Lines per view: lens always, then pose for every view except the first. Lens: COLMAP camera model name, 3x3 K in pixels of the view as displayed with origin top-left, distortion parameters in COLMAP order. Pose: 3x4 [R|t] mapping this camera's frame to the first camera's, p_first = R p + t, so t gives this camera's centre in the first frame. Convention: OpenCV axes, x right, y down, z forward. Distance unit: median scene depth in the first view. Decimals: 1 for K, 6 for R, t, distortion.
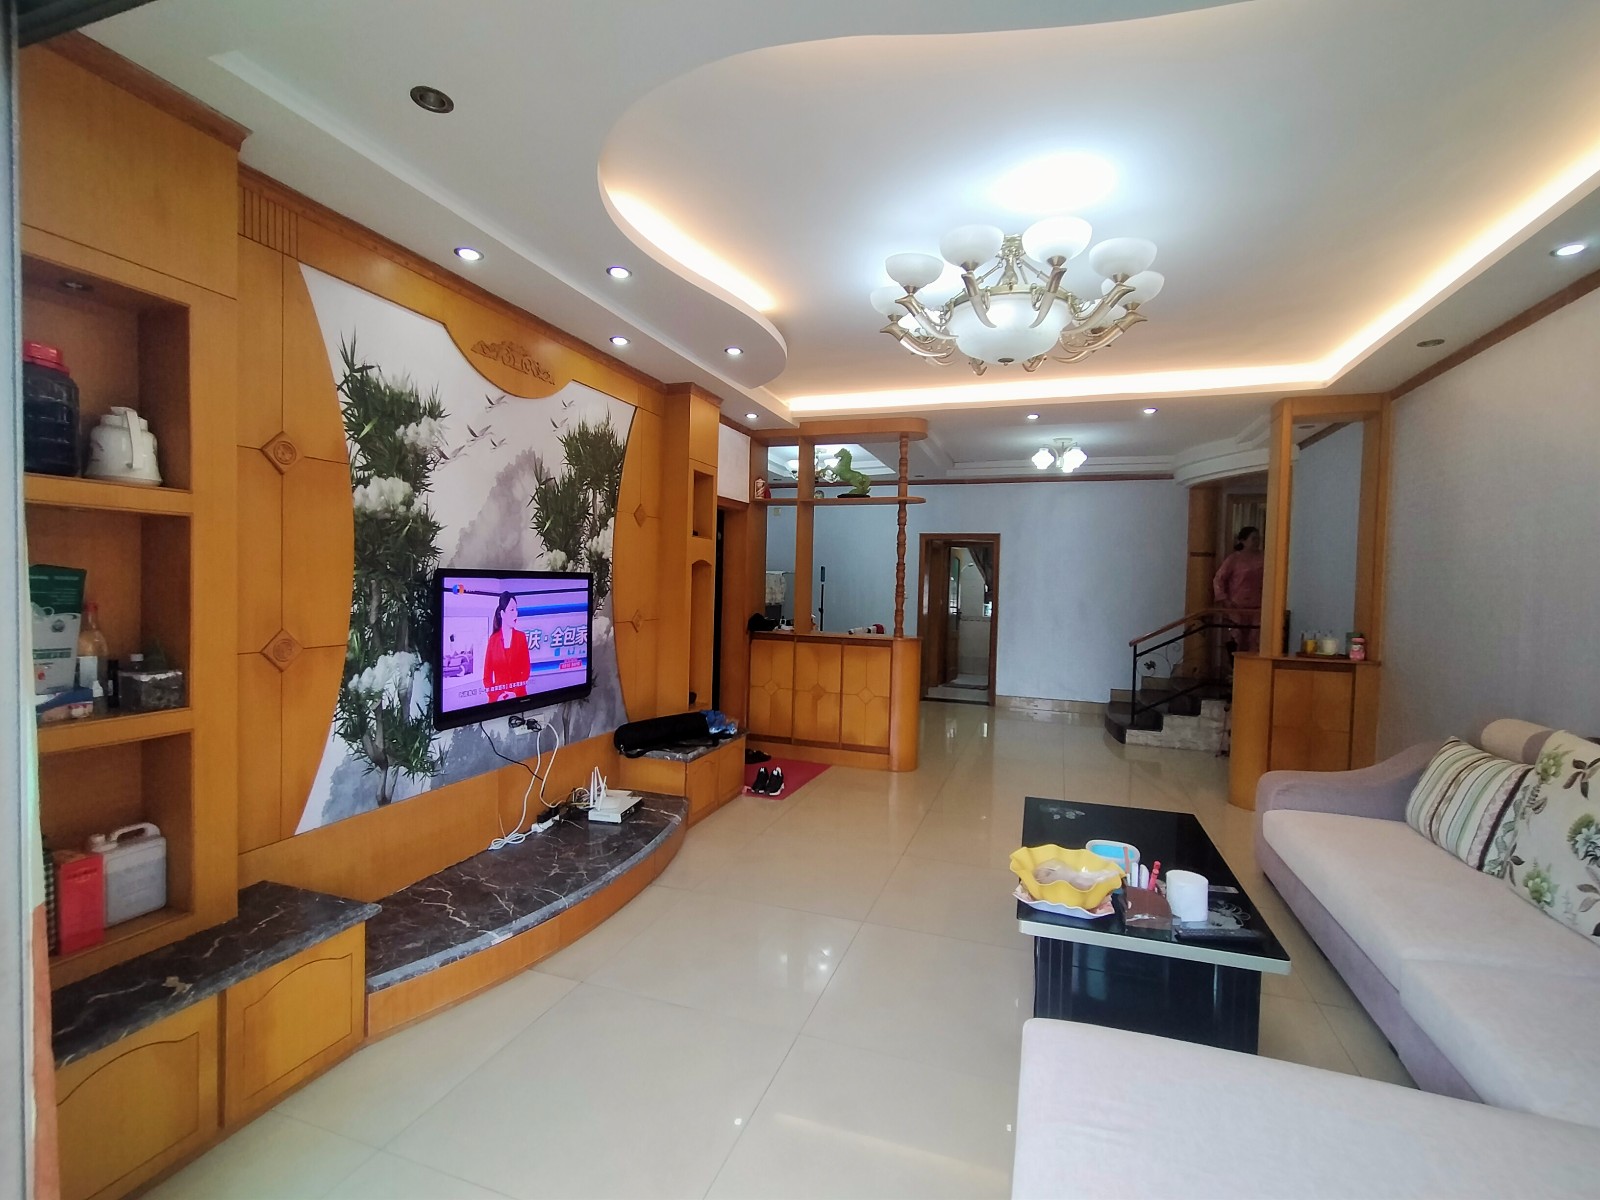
lens RADIAL K [[734.7, 0, 811.6], [0, 734.7, 601.3], [0, 0, 1]] dist [0.002161, 0.000475]
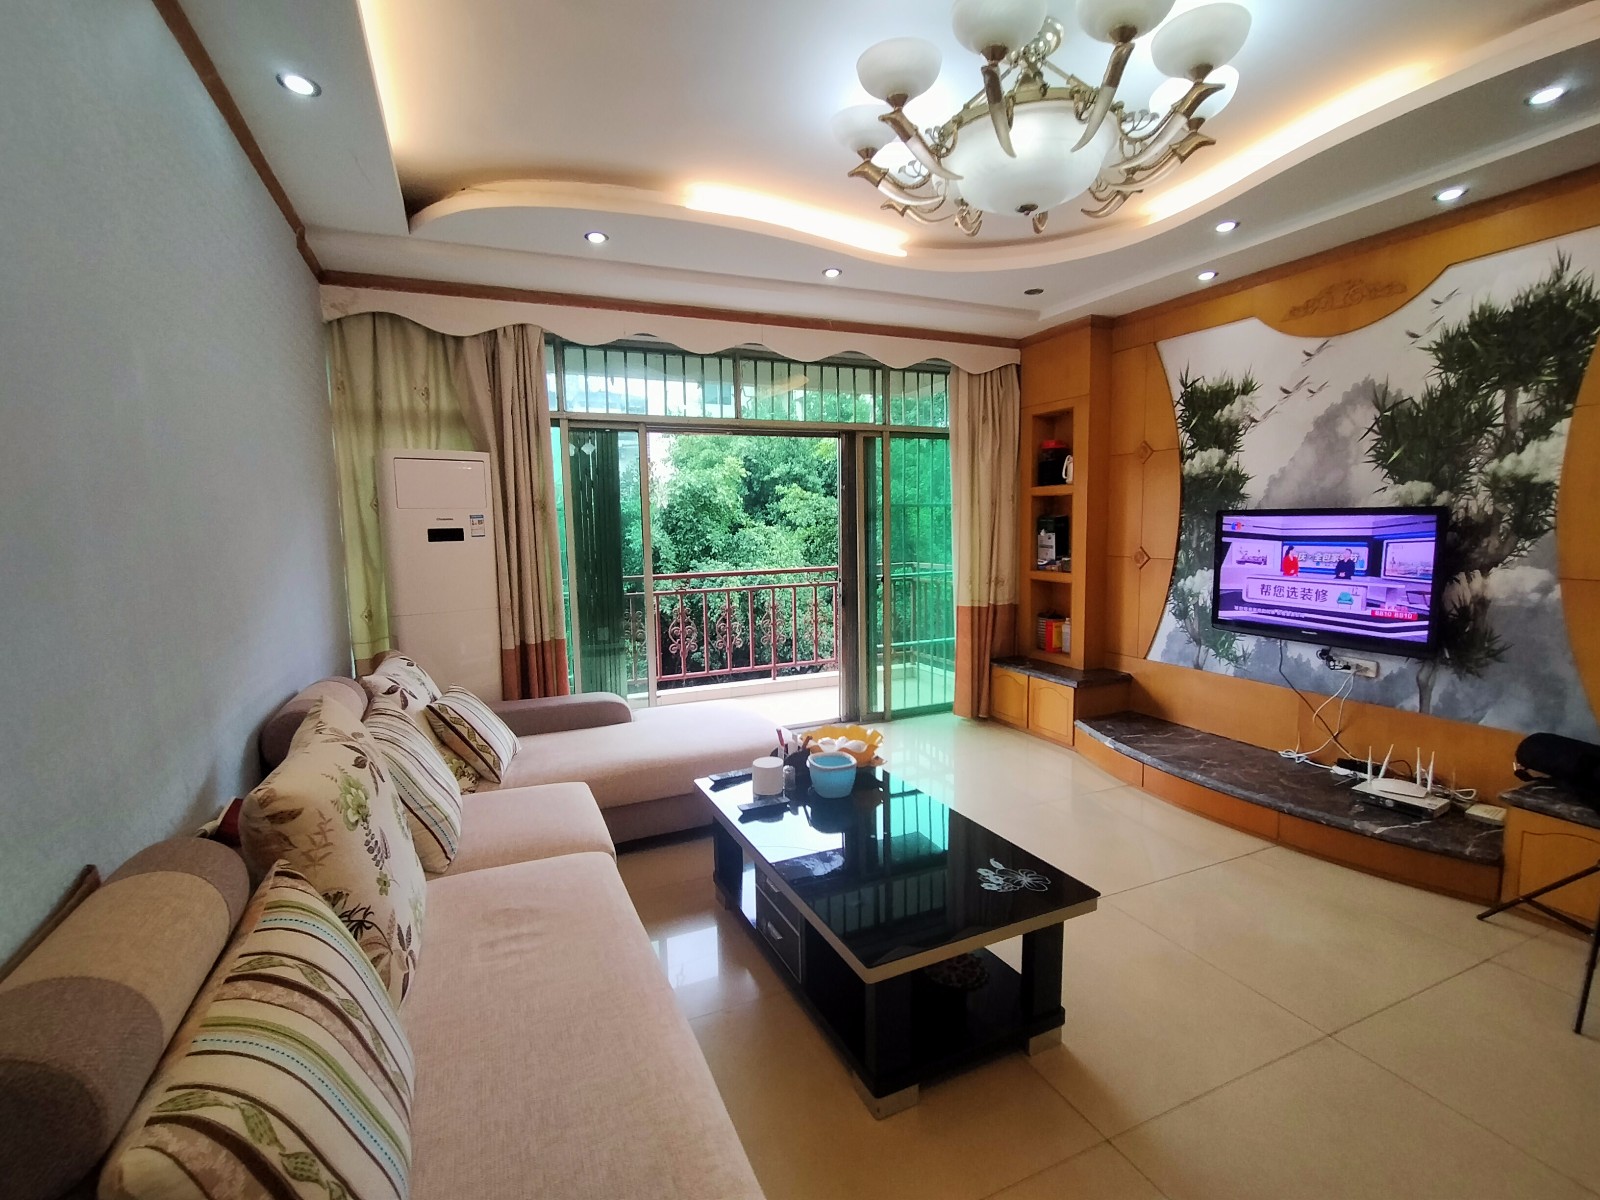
lens RADIAL K [[734.7, 0, 811.6], [0, 734.7, 601.3], [0, 0, 1]] dist [0.002161, 0.000475]
pose [[-0.728938, 0.067243, -0.681269, 0.991657], [-0.017869, 0.992956, 0.117126, -0.023681], [0.684346, 0.097551, -0.722603, 1.496204]]
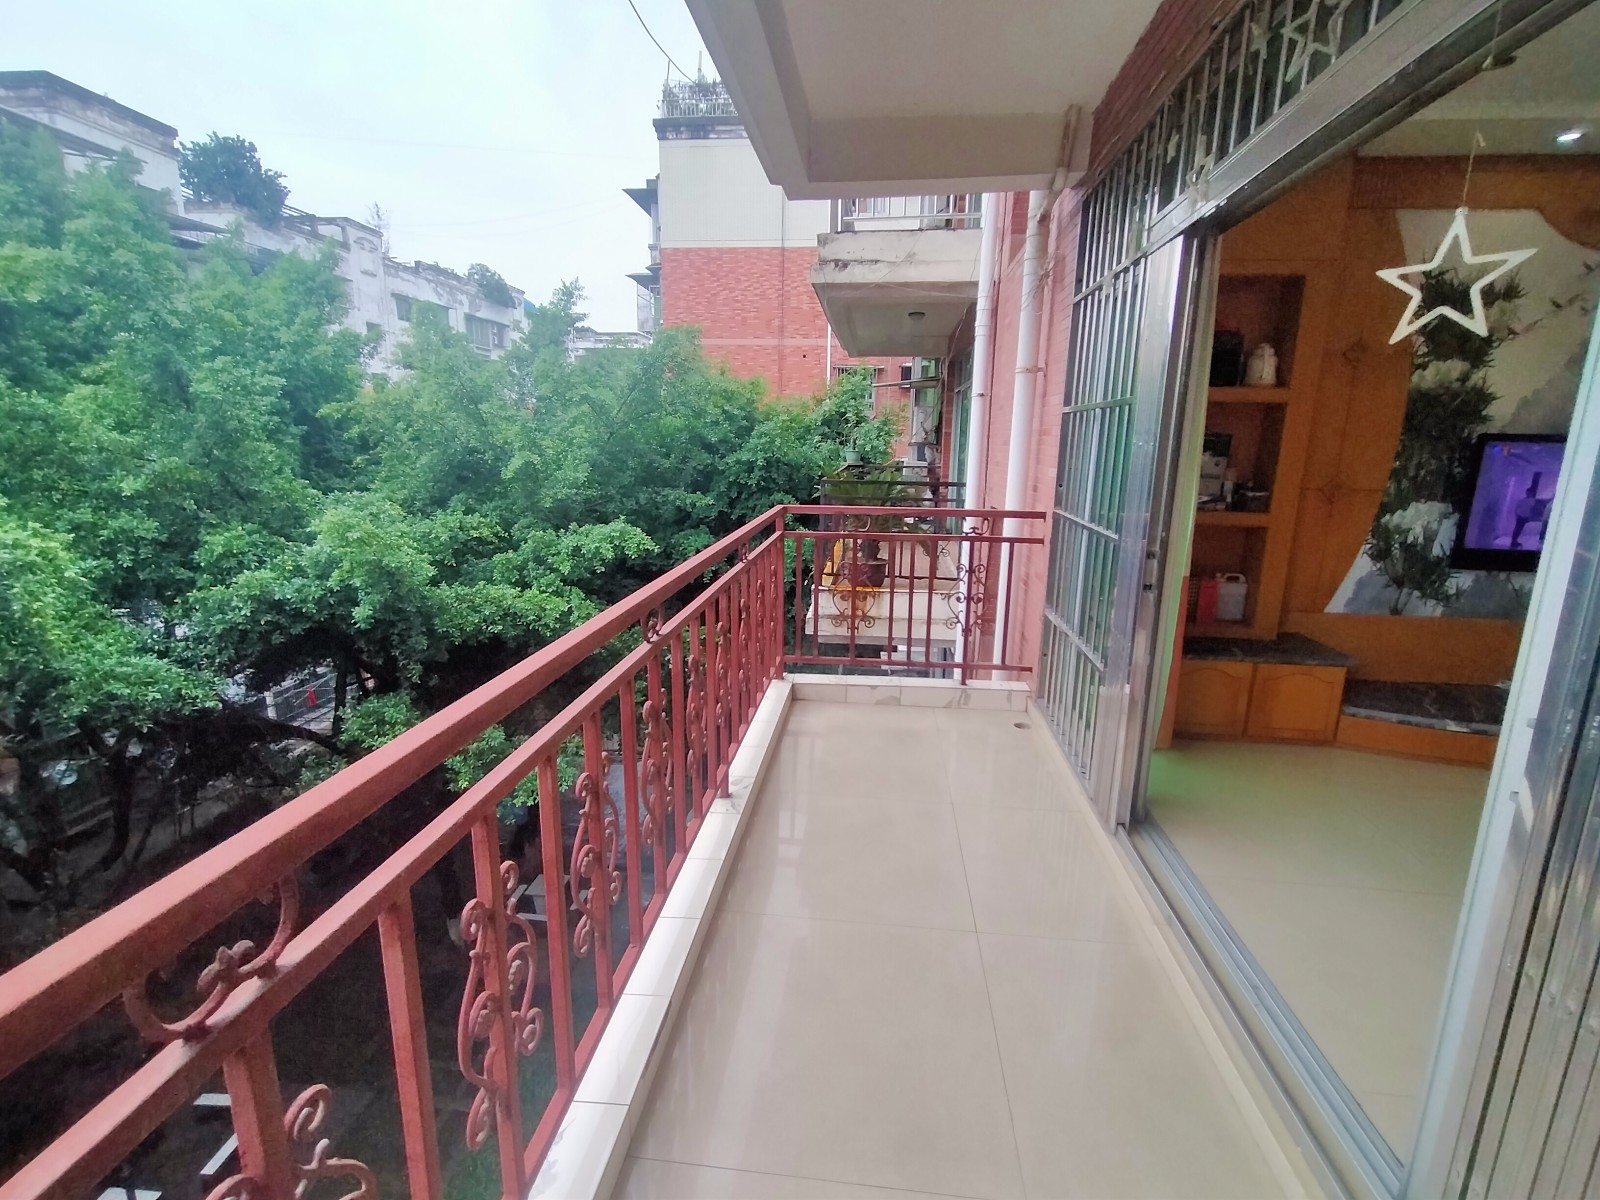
lens RADIAL K [[734.7, 0, 811.6], [0, 734.7, 601.3], [0, 0, 1]] dist [0.002161, 0.000475]
pose [[0.227224, 0.192575, -0.954612, 0.442329], [-0.042860, 0.981281, 0.187753, 0.045225], [0.972899, -0.001747, 0.231224, -0.337258]]
